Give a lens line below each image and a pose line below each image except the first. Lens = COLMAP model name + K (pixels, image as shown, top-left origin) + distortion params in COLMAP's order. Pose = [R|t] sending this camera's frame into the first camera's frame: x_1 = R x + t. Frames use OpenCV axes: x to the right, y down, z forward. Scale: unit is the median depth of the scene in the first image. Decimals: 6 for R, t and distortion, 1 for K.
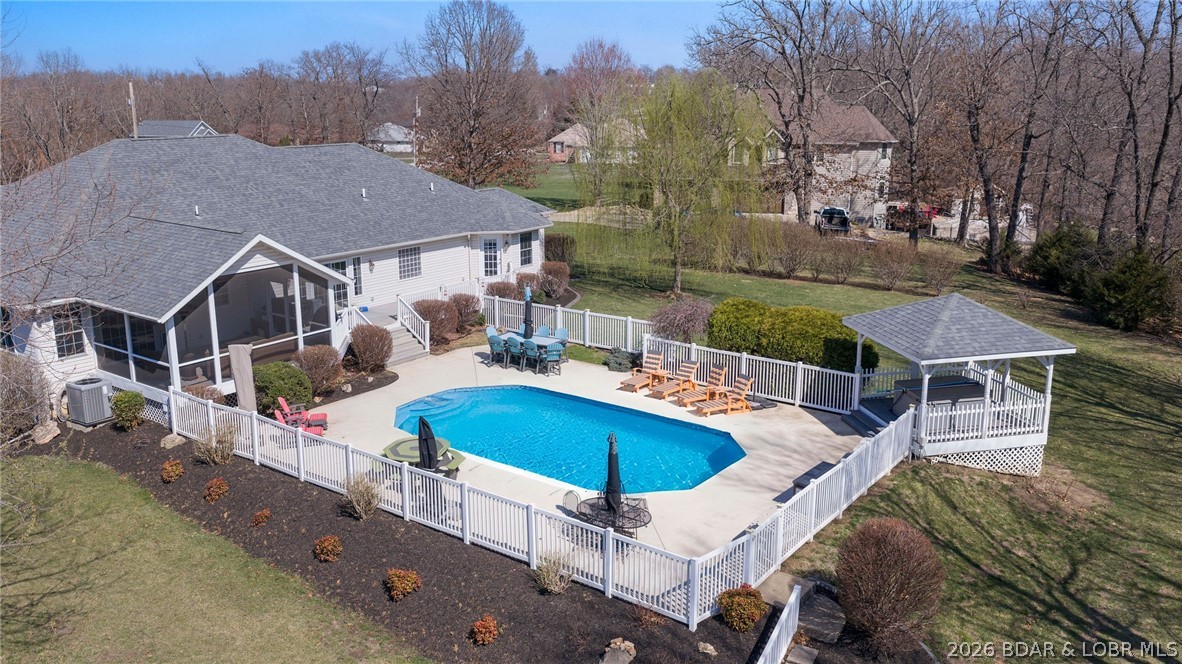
lens RADIAL K [[997.1, 0, 591.0], [0, 997.1, 332.0], [0, 0, 1]] dist [-0.029879, -0.000595]
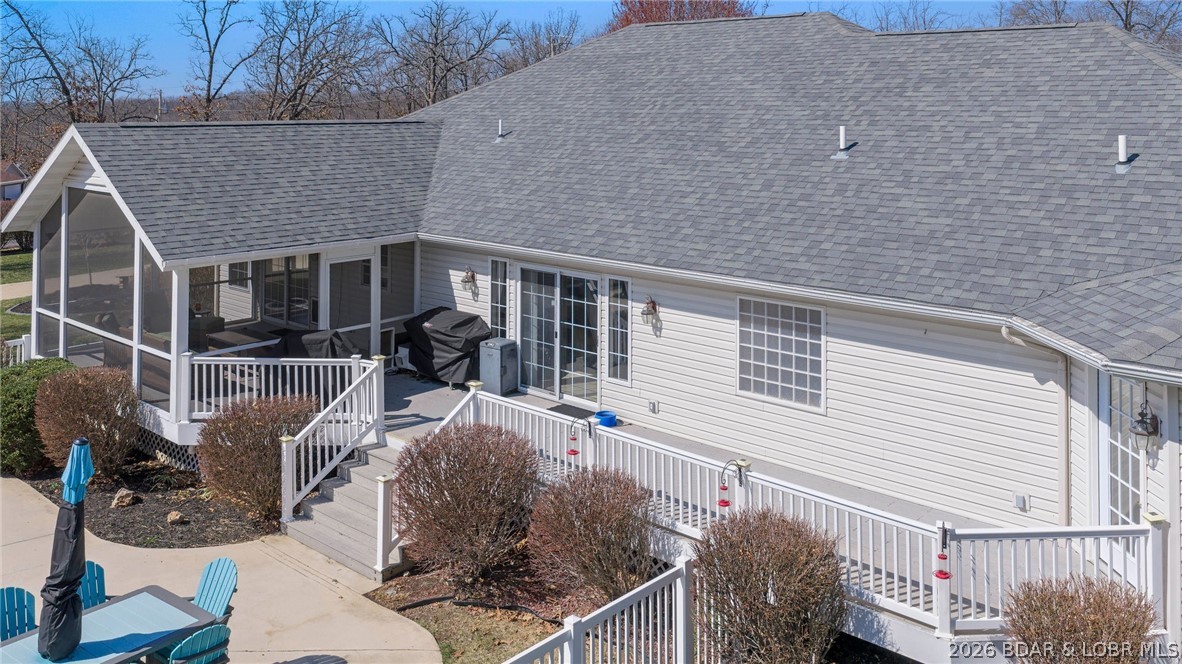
lens RADIAL K [[997.1, 0, 591.0], [0, 997.1, 332.0], [0, 0, 1]] dist [-0.029879, -0.000595]
pose [[-0.126910, 0.197498, -0.972054, 0.129791], [-0.246701, 0.942899, 0.223784, -0.132329], [0.960746, 0.268207, -0.070941, 0.978022]]
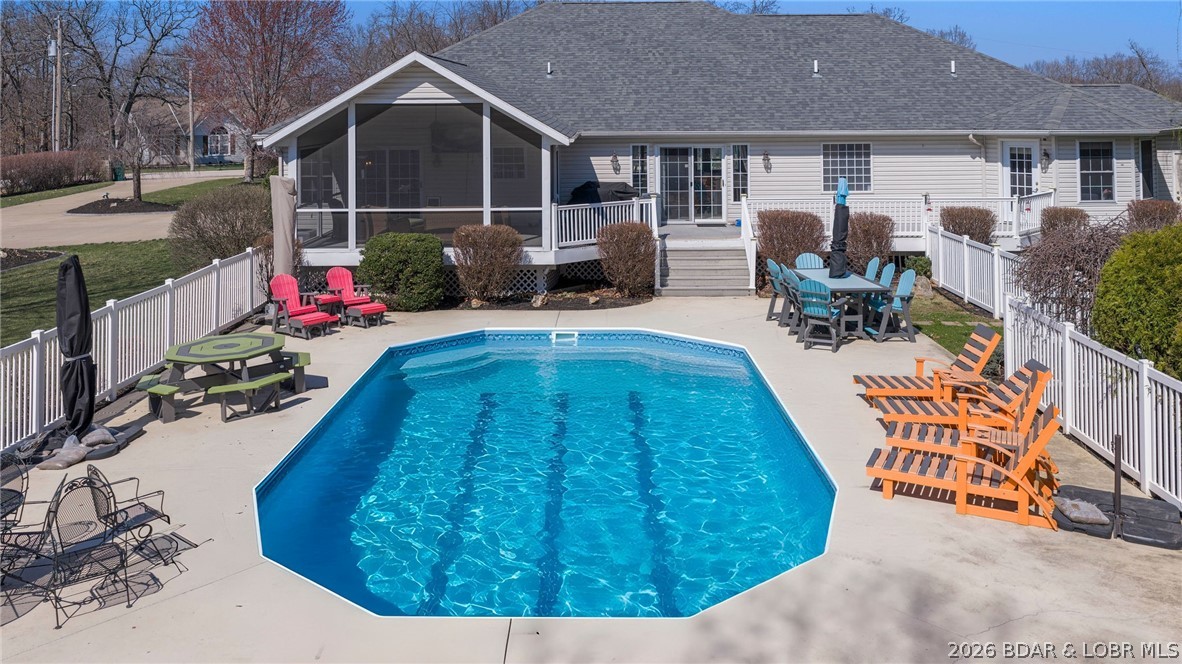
lens RADIAL K [[997.1, 0, 591.0], [0, 997.1, 332.0], [0, 0, 1]] dist [-0.029879, -0.000595]
pose [[0.566119, 0.159431, -0.808759, 0.263607], [-0.183841, 0.980827, 0.064665, 0.023880], [0.803562, 0.112075, 0.584575, 0.512445]]
